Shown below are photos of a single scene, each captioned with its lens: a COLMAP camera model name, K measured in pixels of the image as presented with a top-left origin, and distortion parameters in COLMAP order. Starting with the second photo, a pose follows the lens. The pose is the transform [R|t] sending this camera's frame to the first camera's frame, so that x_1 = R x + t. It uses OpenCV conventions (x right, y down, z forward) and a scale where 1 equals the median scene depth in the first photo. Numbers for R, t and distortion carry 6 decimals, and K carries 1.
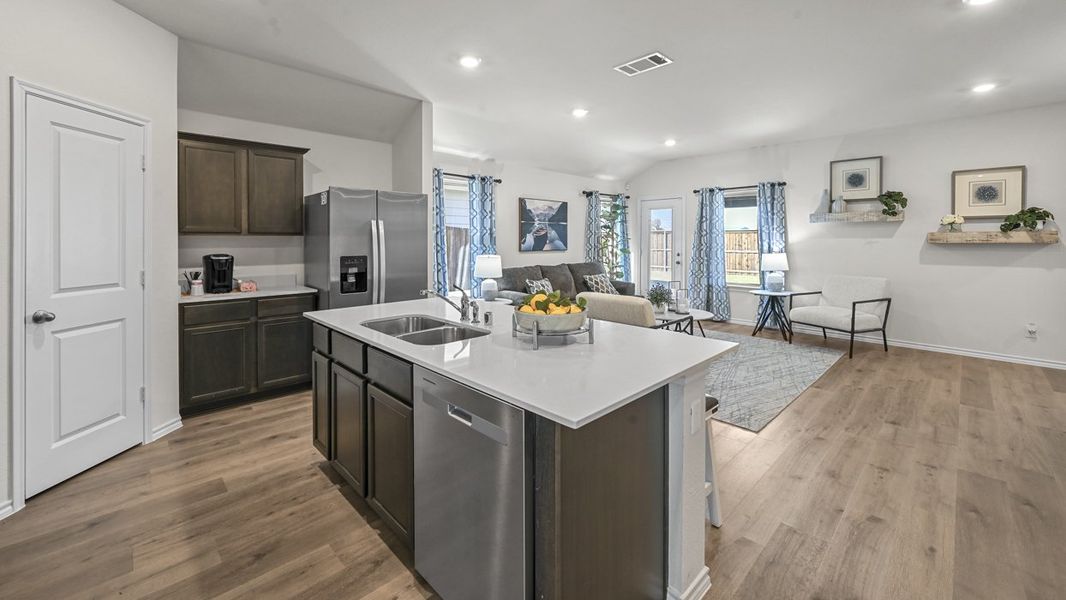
lens RADIAL K [[421.8, 0, 529.9], [0, 421.8, 242.8], [0, 0, 1]] dist [0.000542, 0.000514]
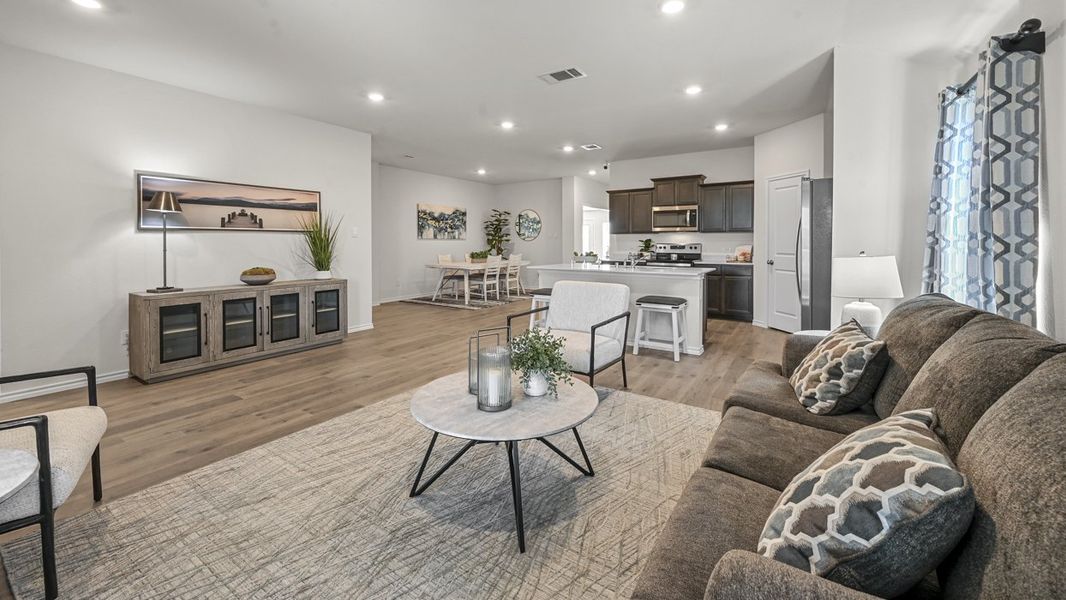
lens RADIAL K [[421.8, 0, 529.4], [0, 421.8, 243.8], [0, 0, 1]] dist [0.000542, 0.000514]
pose [[-0.975859, 0.001201, -0.218399, 0.404173], [-0.001876, 0.999902, 0.013881, 0.008910], [0.218394, 0.013956, -0.975761, 1.406584]]
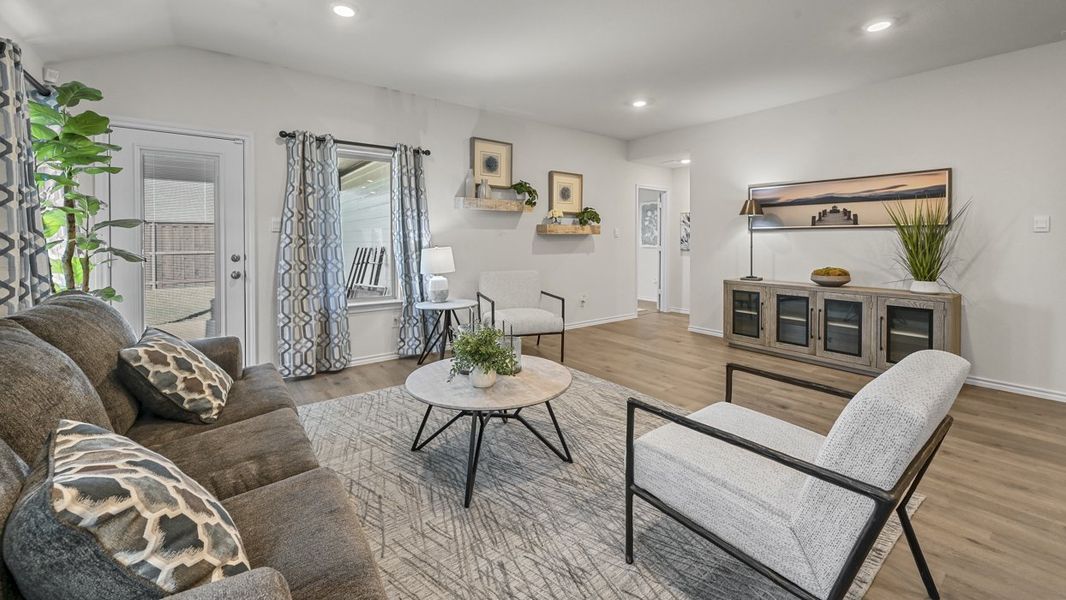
lens RADIAL K [[421.8, 0, 534.5], [0, 421.8, 246.2], [0, 0, 1]] dist [0.000542, 0.000514]
pose [[0.115321, -0.017488, 0.993174, -0.124707], [0.006789, 0.999836, 0.016817, 0.012471], [-0.993305, 0.004804, 0.115420, 0.889935]]
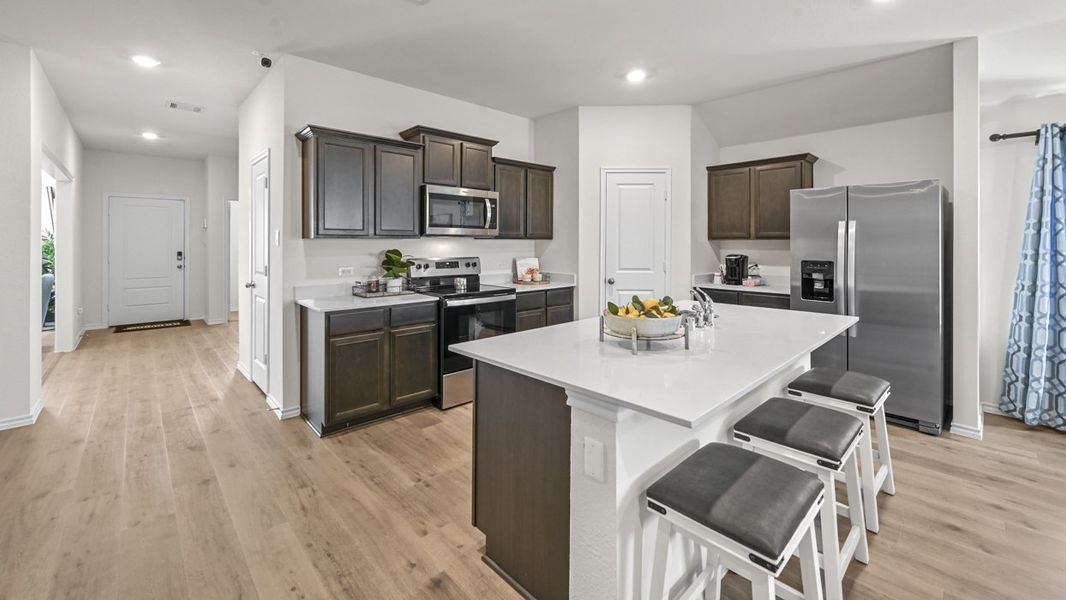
lens RADIAL K [[421.8, 0, 535.0], [0, 421.8, 241.3], [0, 0, 1]] dist [0.000542, 0.000514]
pose [[-0.007404, -0.004539, -0.999962, 0.374951], [-0.008596, 0.999953, -0.004475, -0.001468], [0.999936, 0.008563, -0.007442, 0.275420]]
